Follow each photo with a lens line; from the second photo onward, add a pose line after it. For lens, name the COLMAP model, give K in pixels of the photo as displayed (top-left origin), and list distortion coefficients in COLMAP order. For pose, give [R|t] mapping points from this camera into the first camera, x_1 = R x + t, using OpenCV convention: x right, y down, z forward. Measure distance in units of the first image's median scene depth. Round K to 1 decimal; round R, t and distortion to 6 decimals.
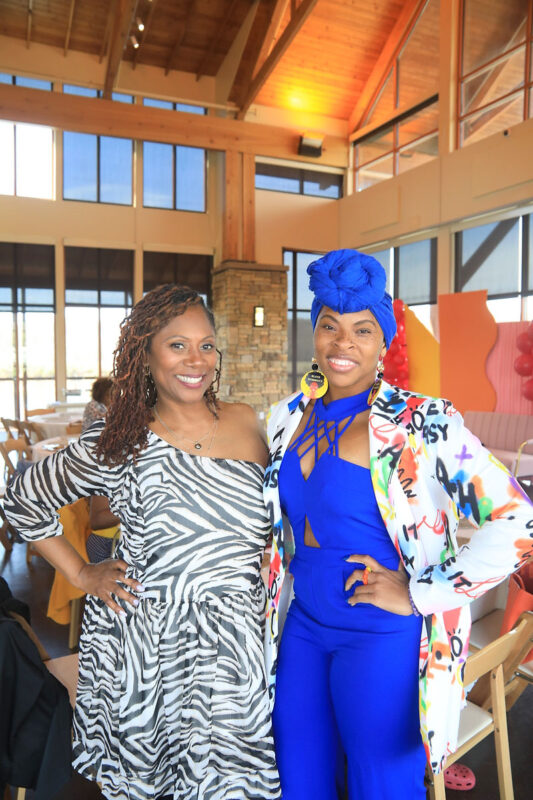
lens RADIAL K [[627.5, 0, 266.5], [0, 627.5, 400.0], [0, 0, 1]] dist [-0.129164, 0.127320]
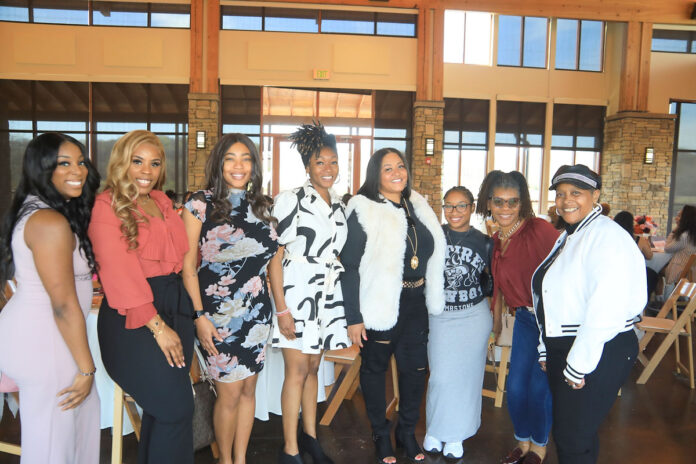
lens RADIAL K [[545.9, 0, 348.0], [0, 545.9, 232.0], [0, 0, 1]] dist [-0.129164, 0.127320]
pose [[0.944964, 0.048061, -0.323625, -0.229816], [-0.043662, 0.998829, 0.020845, 0.022957], [0.324248, -0.005568, 0.945956, -0.194525]]
